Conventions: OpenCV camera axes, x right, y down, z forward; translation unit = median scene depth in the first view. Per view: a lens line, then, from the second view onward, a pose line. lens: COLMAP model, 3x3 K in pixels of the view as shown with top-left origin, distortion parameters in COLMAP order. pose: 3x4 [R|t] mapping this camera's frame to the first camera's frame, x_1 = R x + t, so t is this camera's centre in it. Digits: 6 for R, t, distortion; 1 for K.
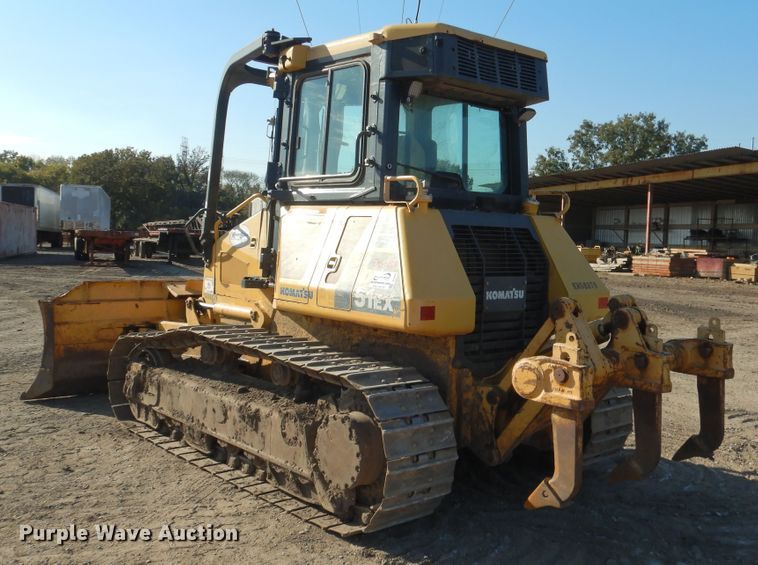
lens RADIAL K [[785.0, 0, 395.6], [0, 785.0, 257.3], [0, 0, 1]] dist [0.002427, -0.002571]
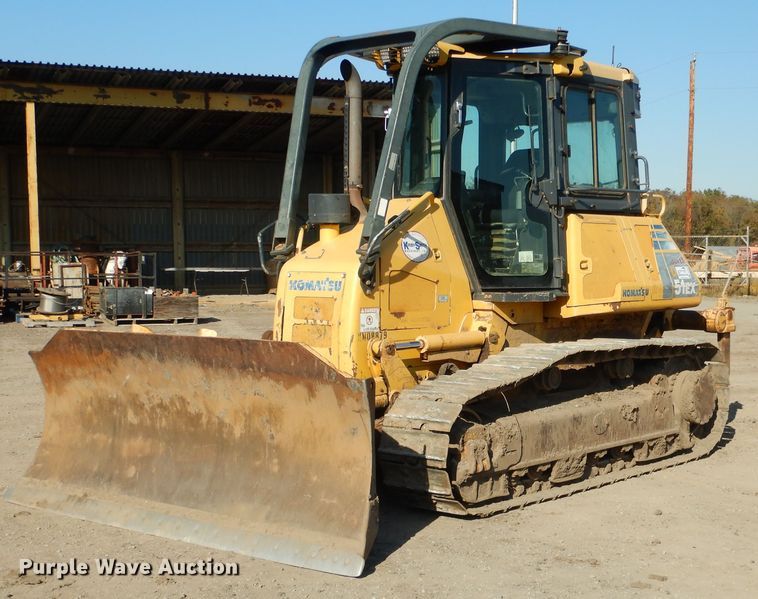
lens RADIAL K [[1283.8, 0, 453.2], [0, 1283.8, 366.2], [0, 0, 1]] dist [-0.012033, 0.083320]
pose [[-0.173325, -0.124947, 0.976907, -1.721879], [0.021831, 0.991189, 0.130647, -0.088749], [-0.984623, 0.043972, -0.169070, 1.416136]]
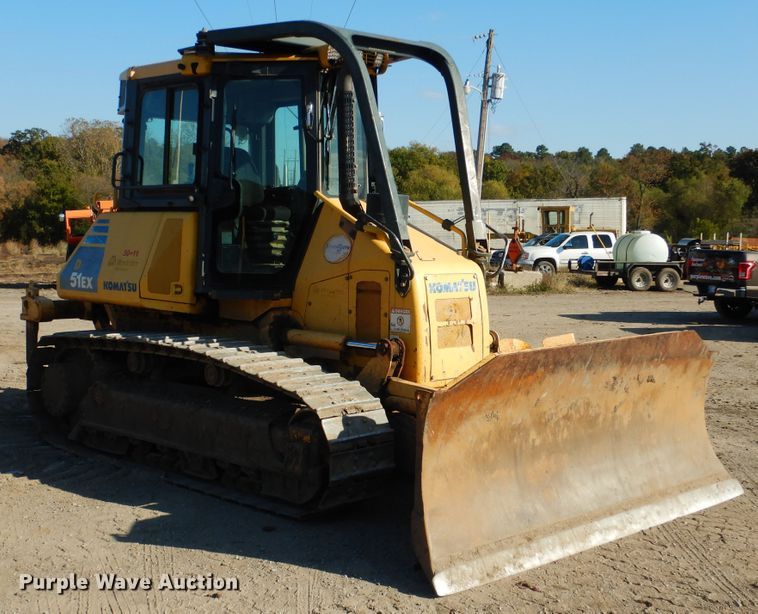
lens RADIAL K [[1087.2, 0, 363.9], [0, 1087.2, 329.8], [0, 0, 1]] dist [0.007541, 0.017343]
pose [[-0.997429, -0.042026, -0.058047, -0.092022], [-0.048729, 0.991655, 0.119353, -0.088987], [0.052547, 0.121874, -0.991154, 2.565501]]
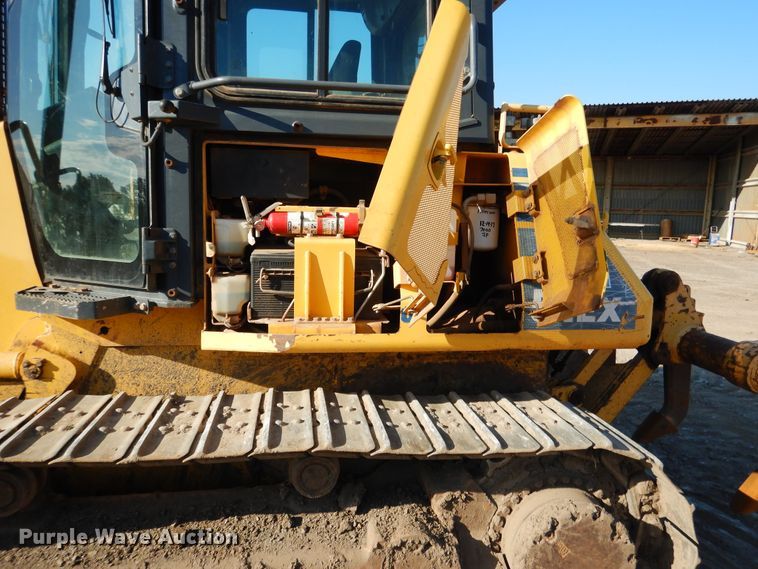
lens RADIAL K [[539.6, 0, 379.0], [0, 539.6, 284.5], [0, 0, 1]] dist [0.010251, 0.004496]
pose [[0.542564, -0.143519, 0.827664, -0.367151], [0.018579, 0.987106, 0.158987, -0.027655], [-0.839809, -0.070883, 0.538234, 0.715156]]
